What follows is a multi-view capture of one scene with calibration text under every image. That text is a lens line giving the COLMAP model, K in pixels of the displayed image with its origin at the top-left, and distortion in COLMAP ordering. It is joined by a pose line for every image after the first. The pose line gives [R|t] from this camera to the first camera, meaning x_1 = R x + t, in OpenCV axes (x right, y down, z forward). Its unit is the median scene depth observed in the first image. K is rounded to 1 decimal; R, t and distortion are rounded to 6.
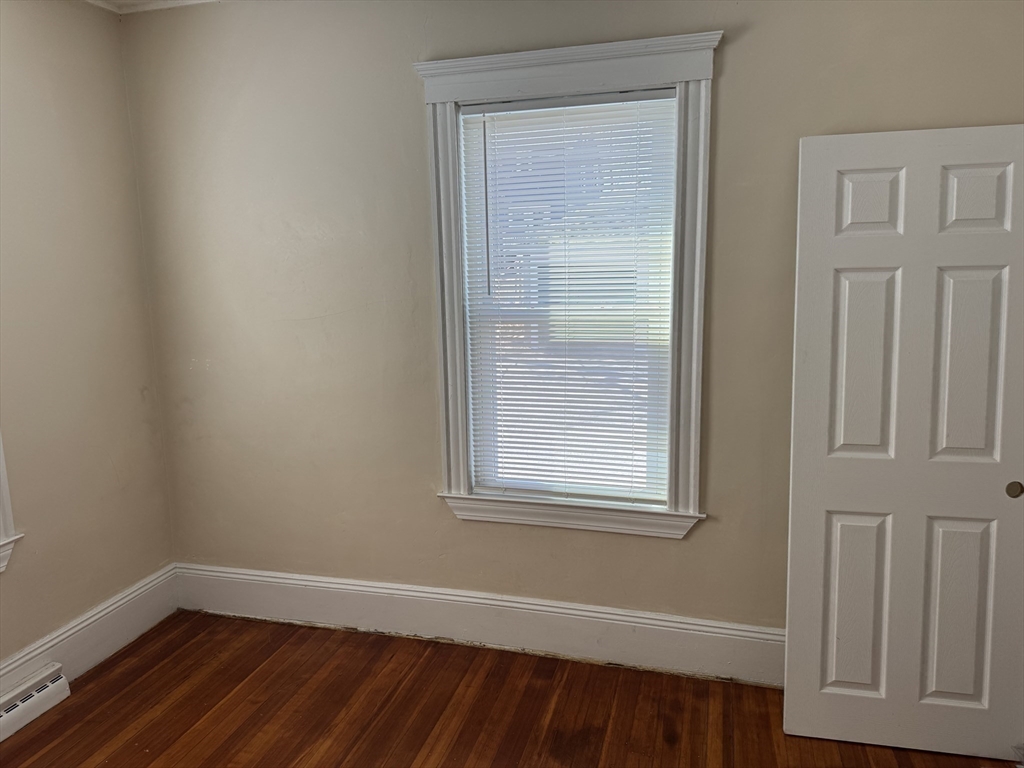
lens RADIAL K [[727.5, 0, 521.2], [0, 727.5, 378.1], [0, 0, 1]] dist [0.073637, -0.081597]
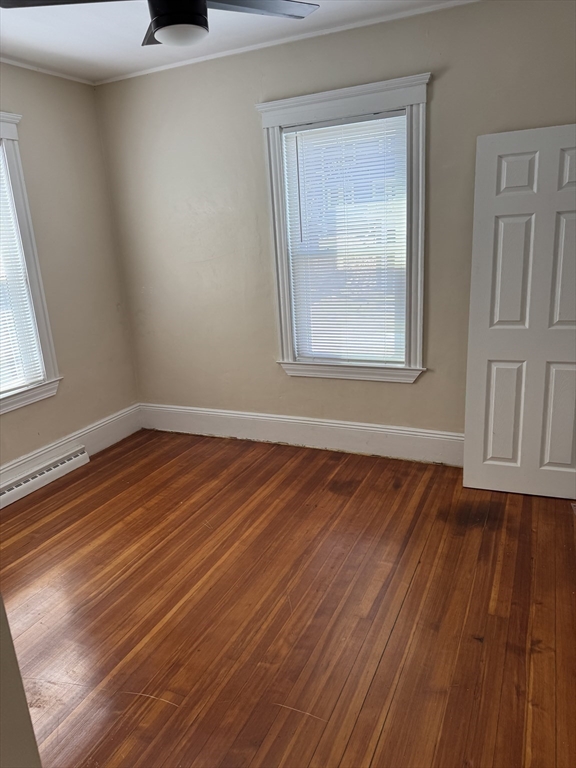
lens RADIAL K [[545.7, 0, 289.2], [0, 545.7, 376.9], [0, 0, 1]] dist [0.073637, -0.081597]
pose [[0.984855, 0.004839, -0.173312, 0.156627], [0.013321, 0.994544, 0.103463, 0.069043], [0.172867, -0.104204, 0.979417, -0.307517]]
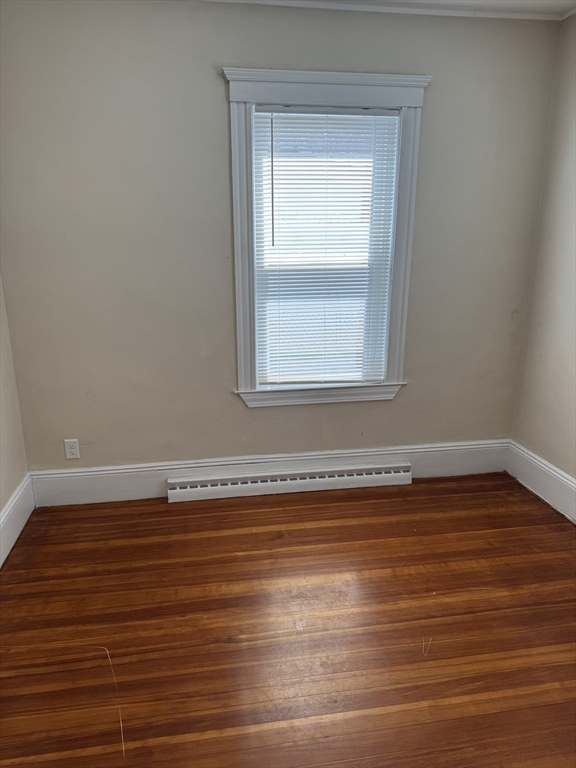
lens RADIAL K [[545.7, 0, 266.0], [0, 545.7, 384.2], [0, 0, 1]] dist [0.073637, -0.081597]
pose [[0.407914, 0.263117, -0.874286, 0.295878], [-0.149550, 0.963897, 0.220310, -0.014963], [0.900689, 0.040882, 0.432536, 0.161398]]
